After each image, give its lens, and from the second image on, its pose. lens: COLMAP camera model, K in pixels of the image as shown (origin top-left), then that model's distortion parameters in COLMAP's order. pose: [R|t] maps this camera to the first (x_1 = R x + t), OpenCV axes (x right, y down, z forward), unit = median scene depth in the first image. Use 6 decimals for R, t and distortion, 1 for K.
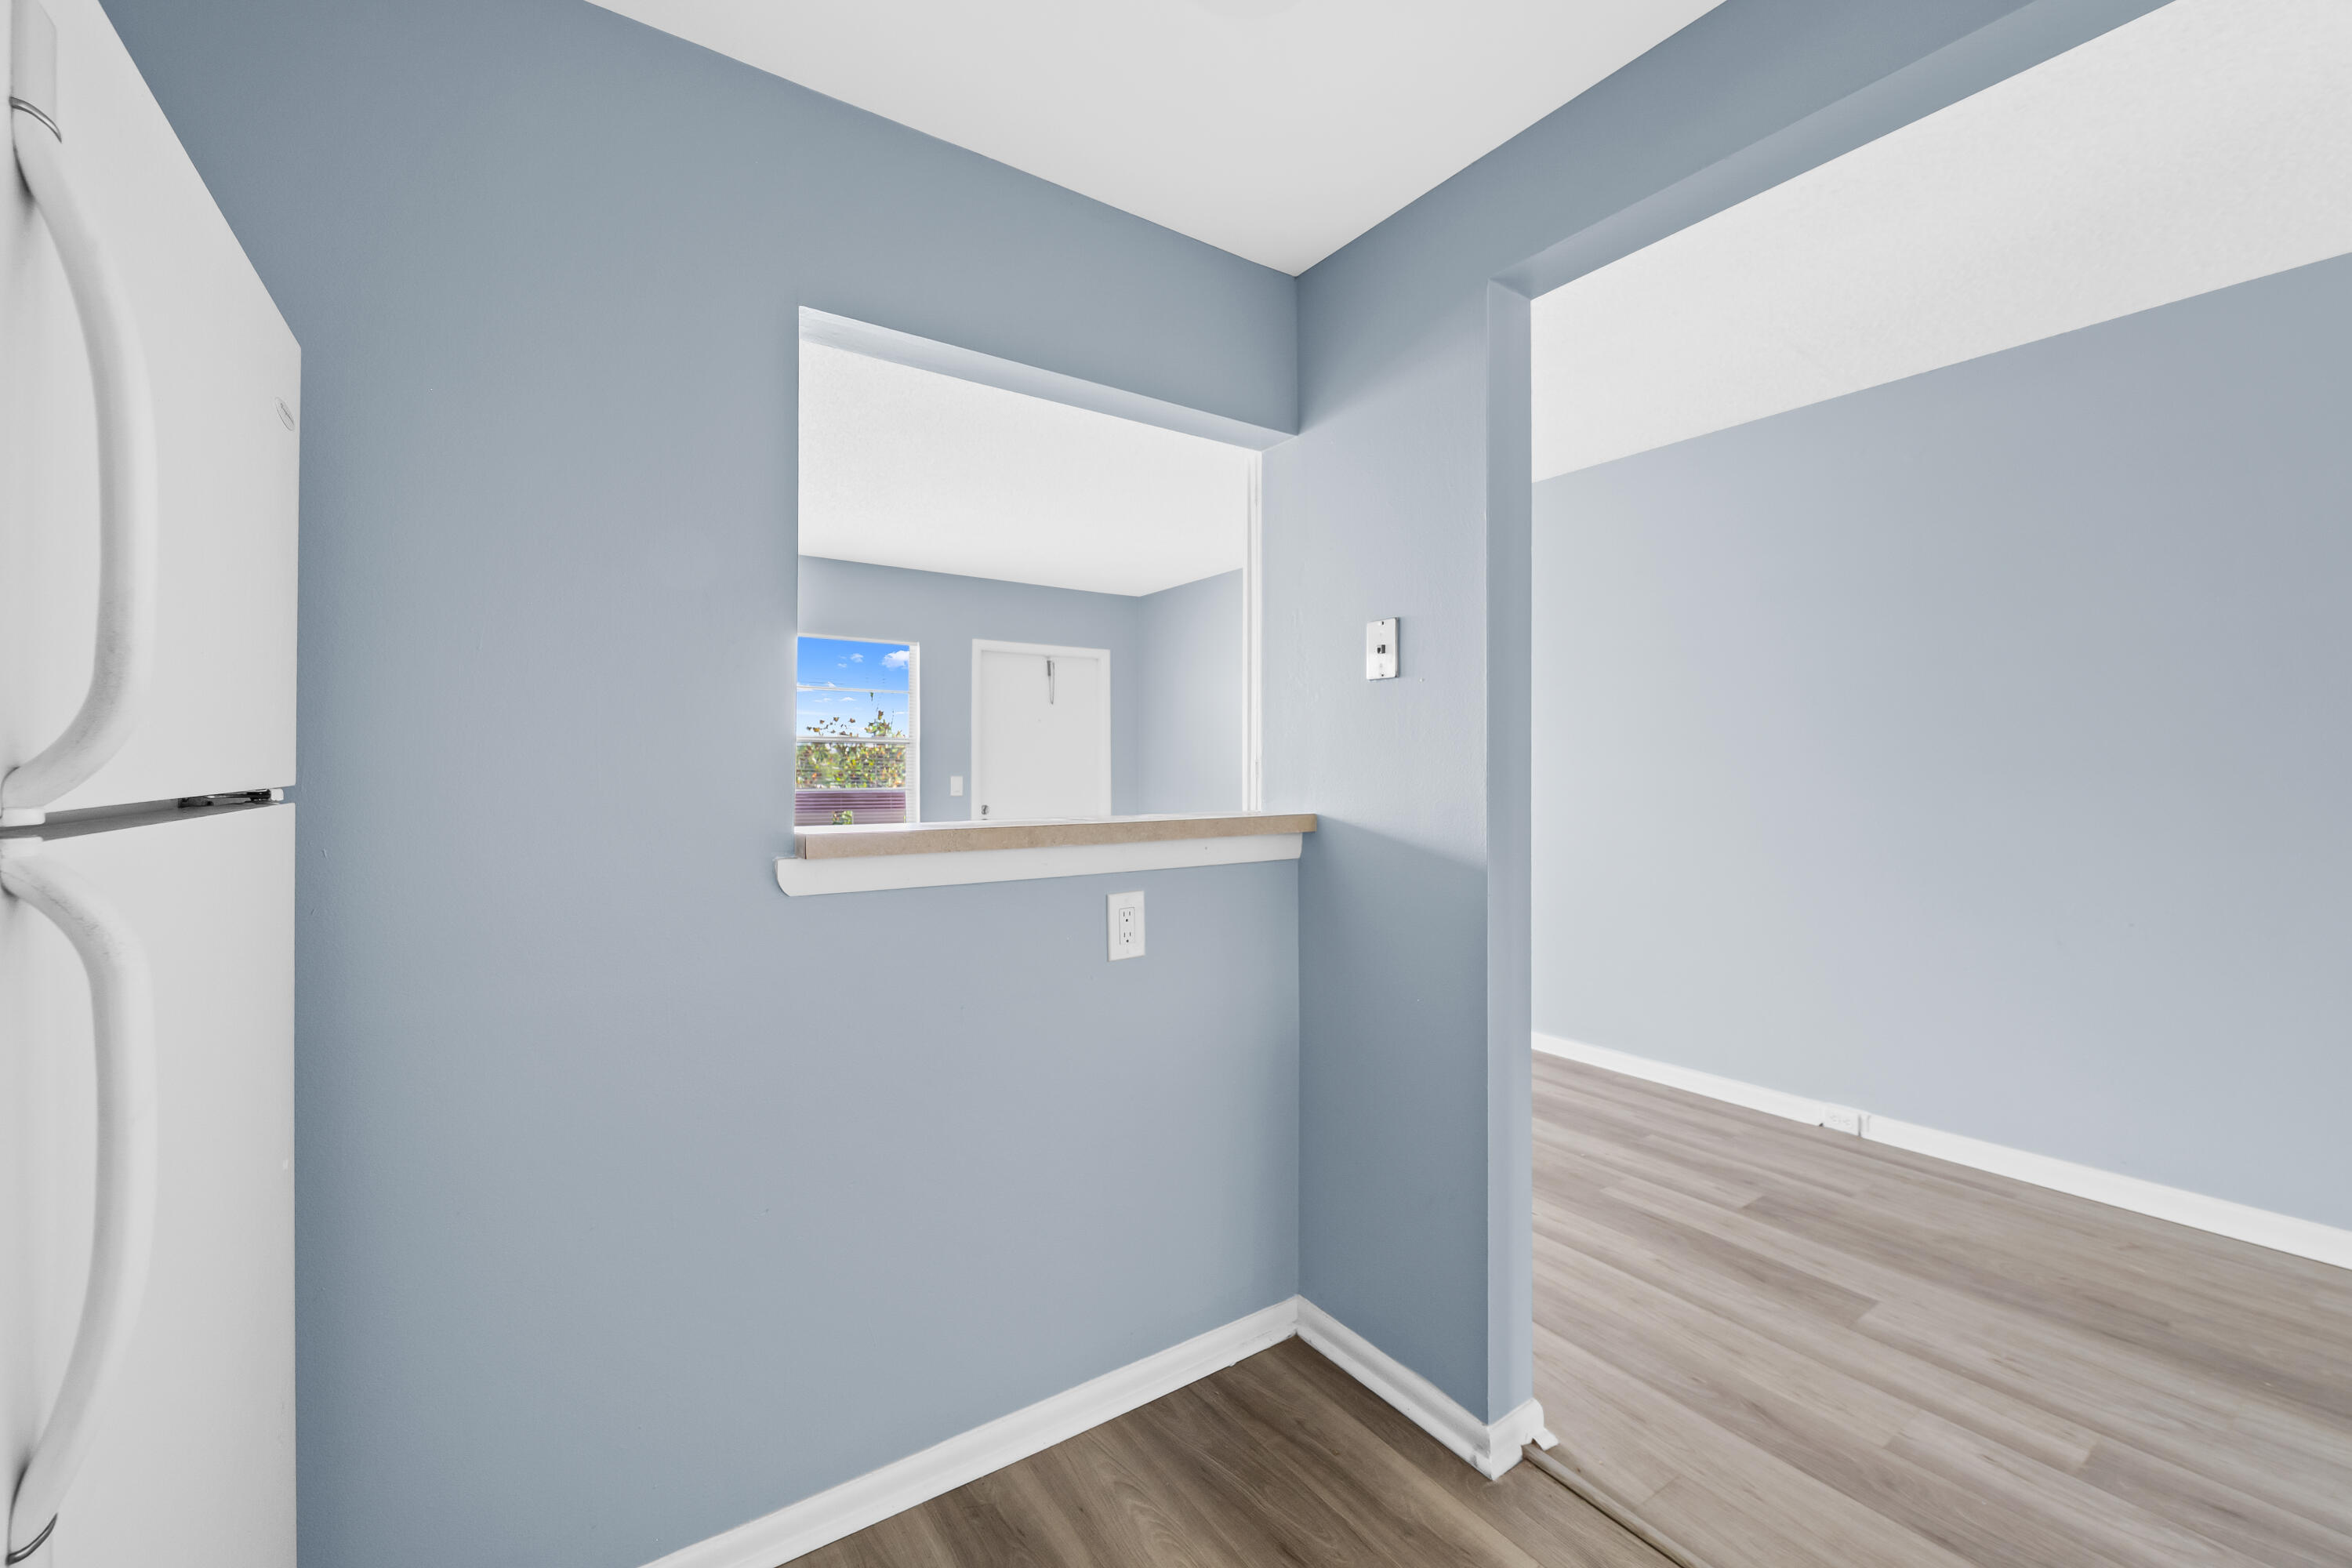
lens RADIAL K [[936.7, 0, 1172.9], [0, 936.7, 784.3], [0, 0, 1]] dist [-0.003765, -0.001368]
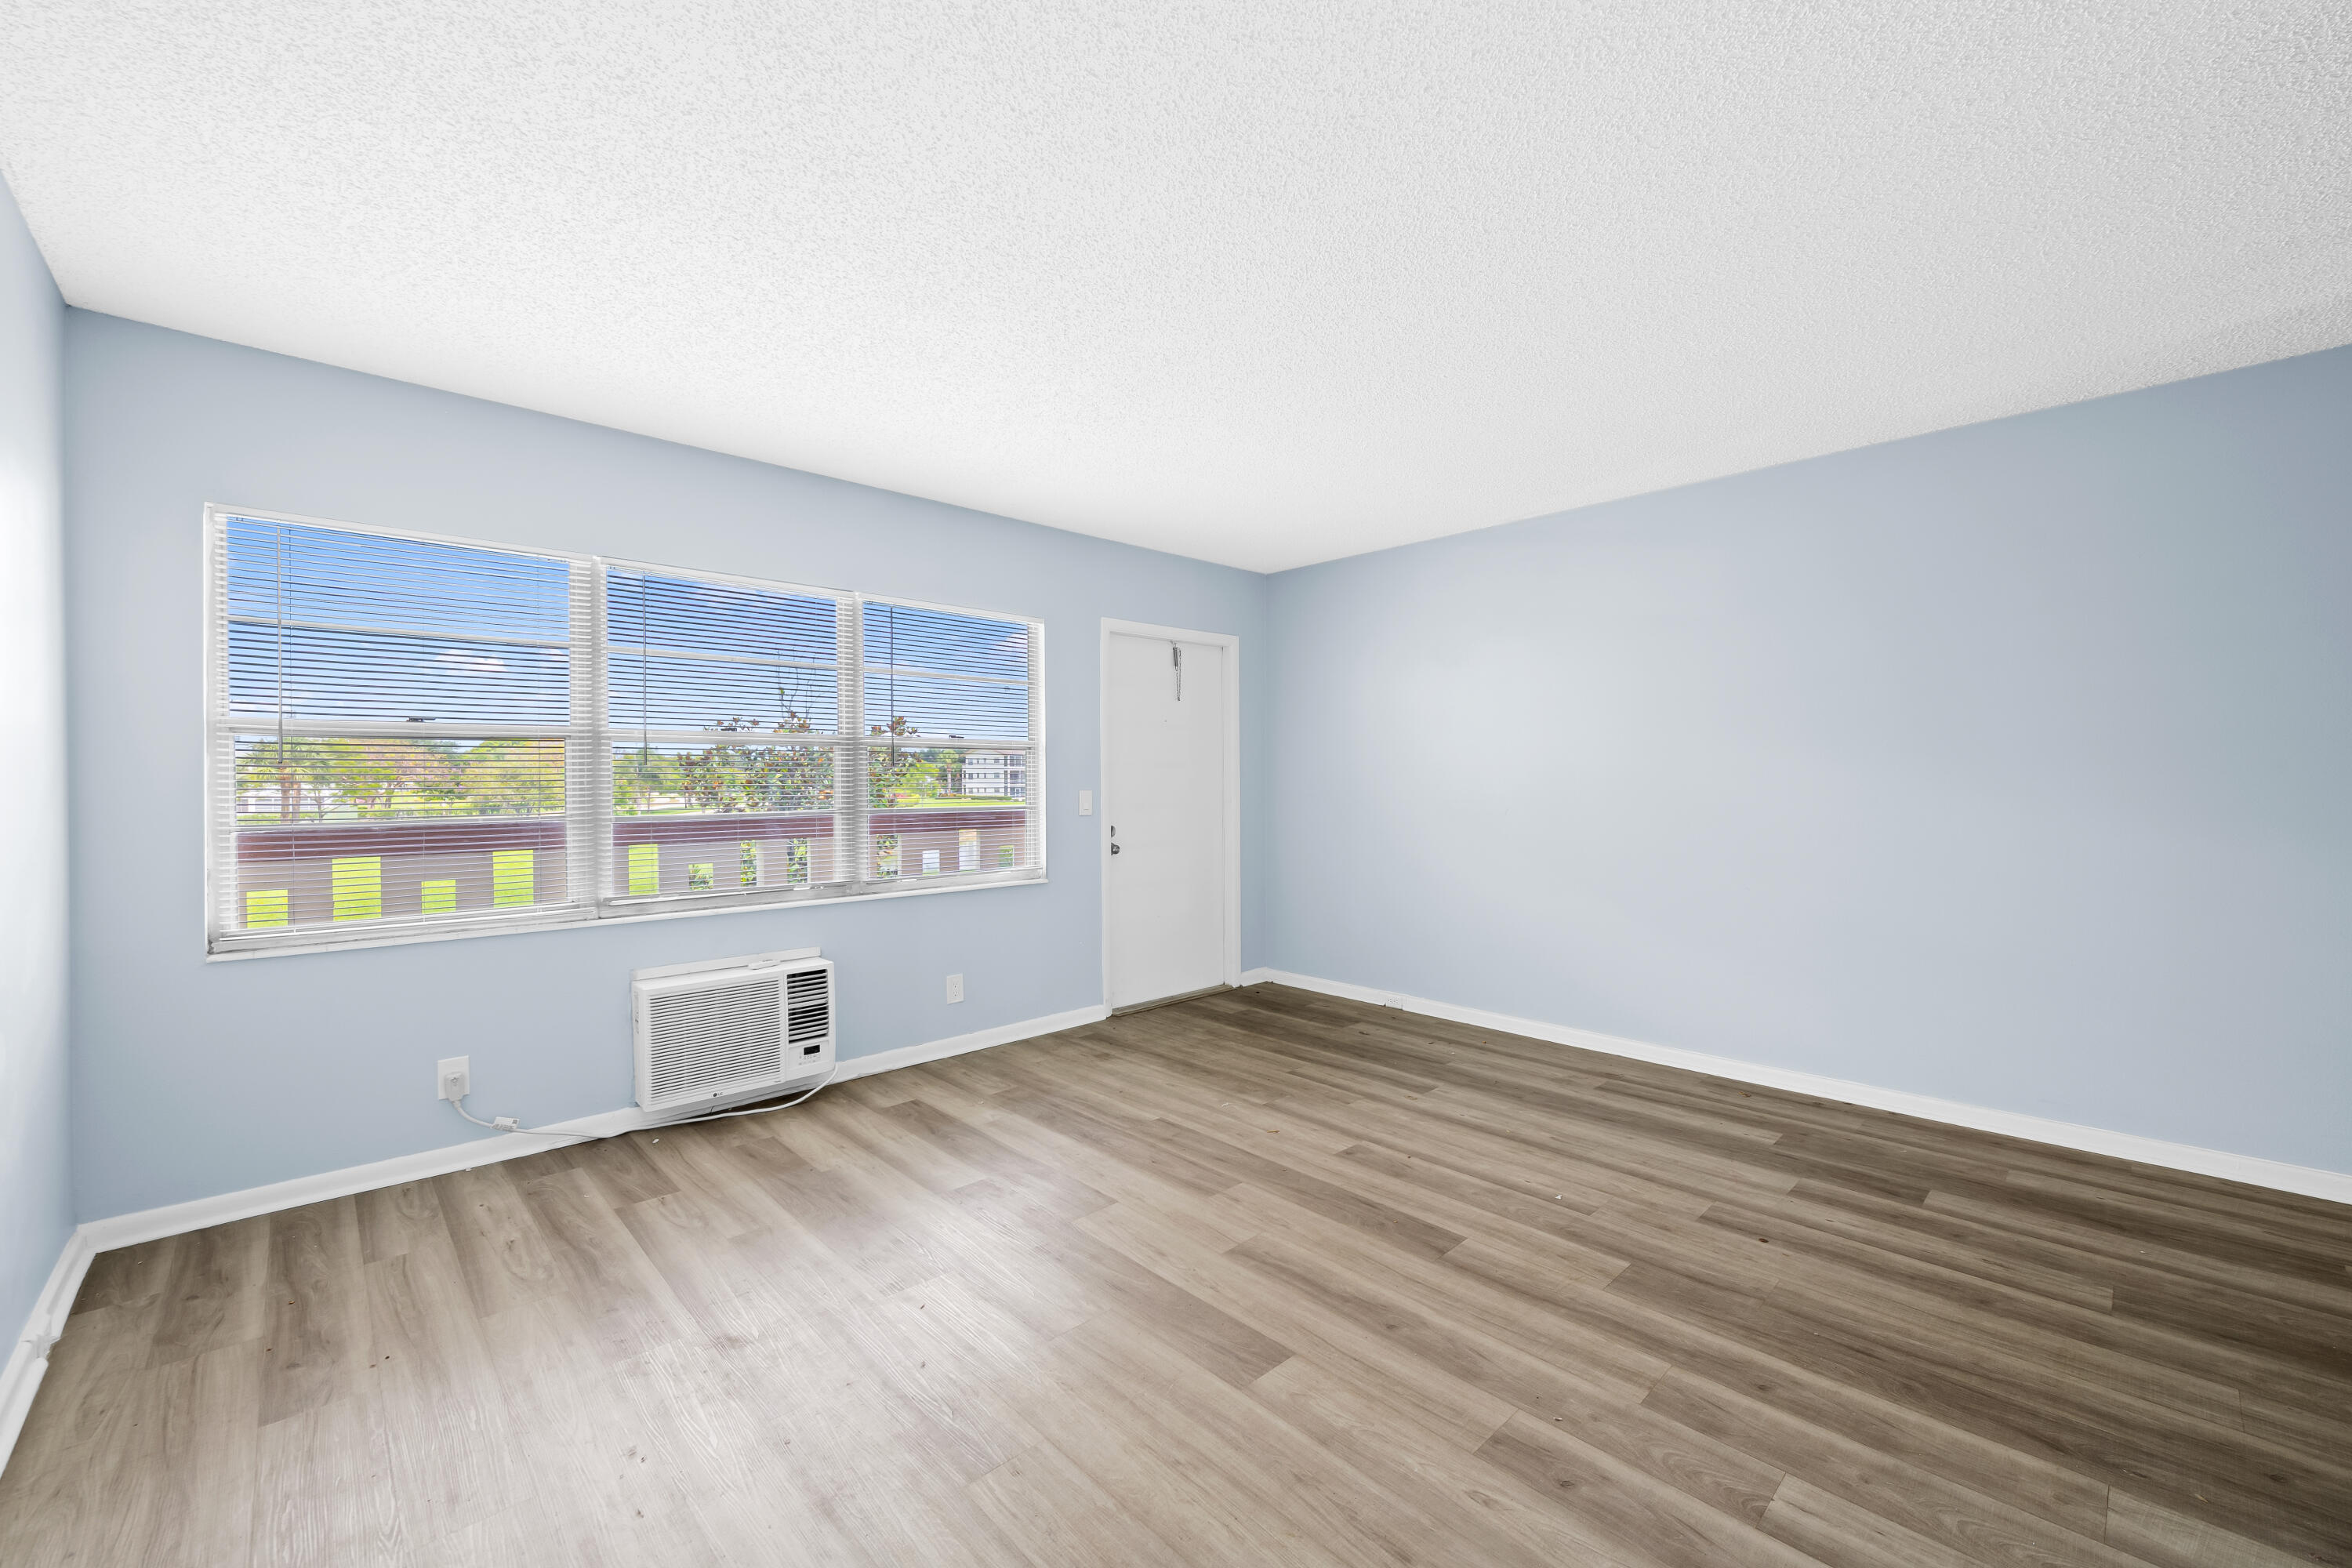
lens RADIAL K [[936.7, 0, 1182.1], [0, 936.7, 778.9], [0, 0, 1]] dist [-0.003765, -0.001368]
pose [[0.986329, -0.005590, 0.164690, -0.280312], [0.007113, 0.999937, -0.008656, -0.010791], [-0.164632, 0.009709, 0.986307, 0.210873]]
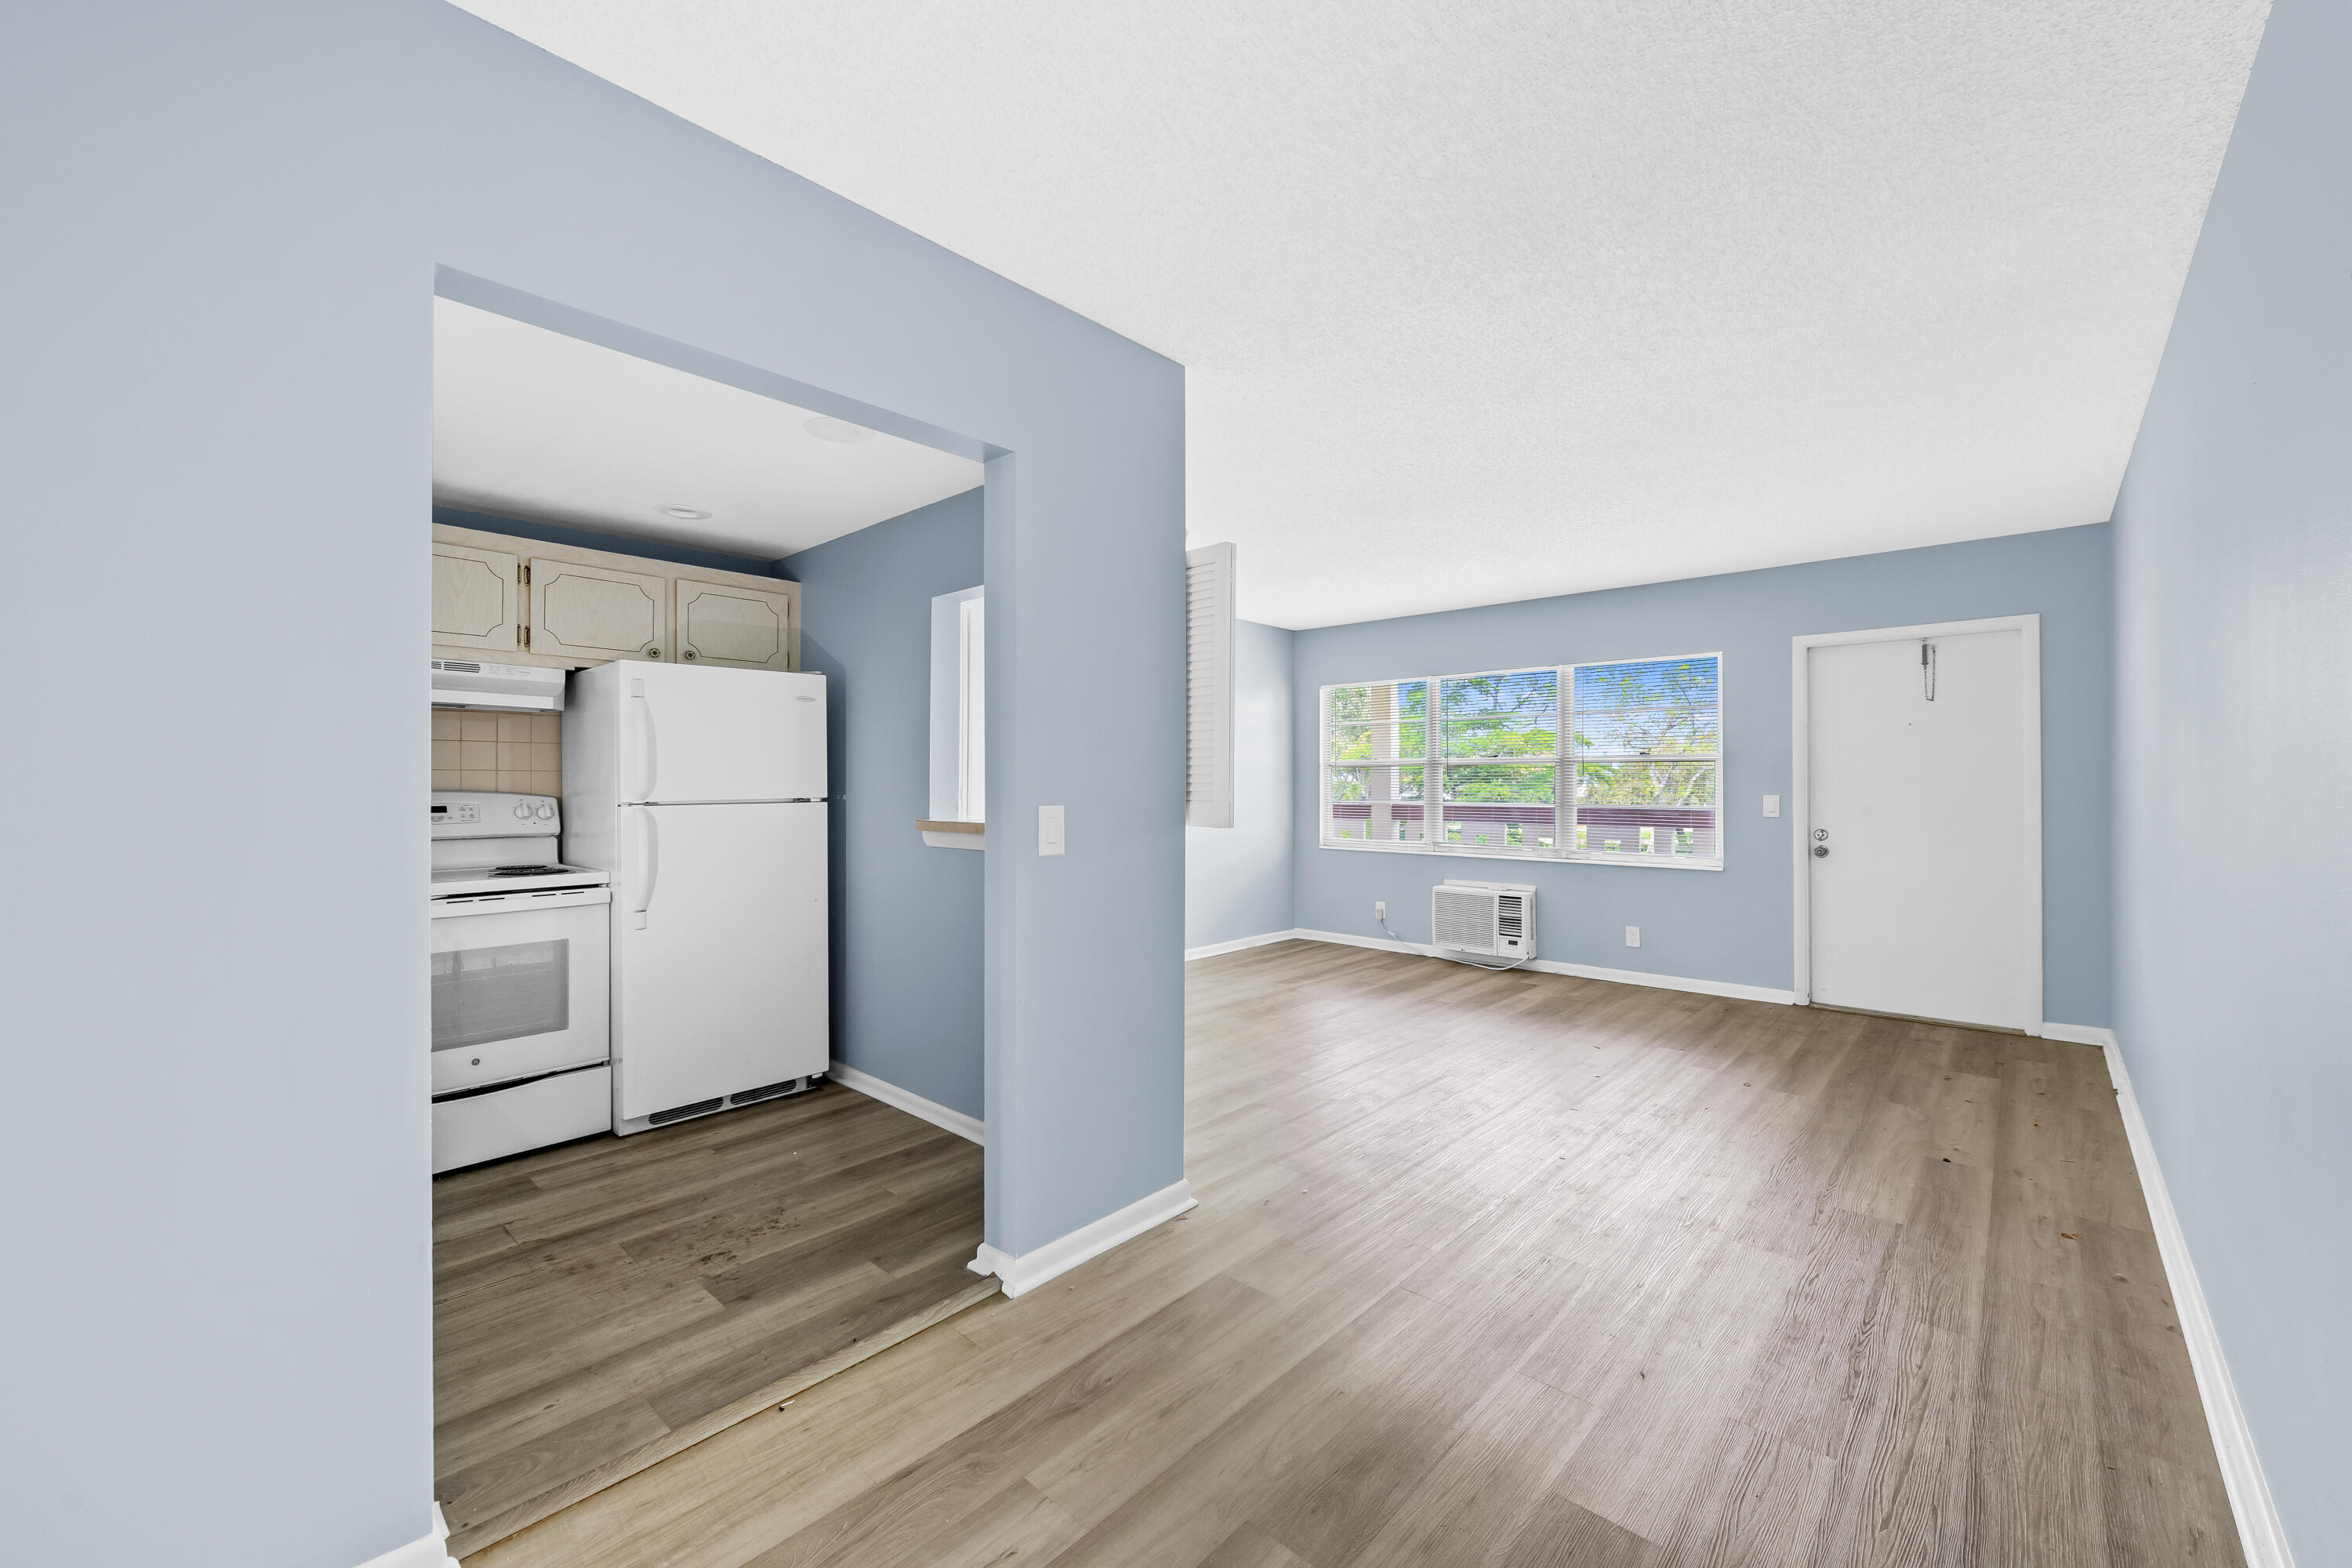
lens RADIAL K [[936.7, 0, 1188.1], [0, 936.7, 778.0], [0, 0, 1]] dist [-0.003765, -0.001368]
pose [[0.225969, -0.008301, -0.974099, 0.505349], [-0.011180, 0.999876, -0.011114, -0.008803], [0.974070, 0.013402, 0.225848, 0.263917]]
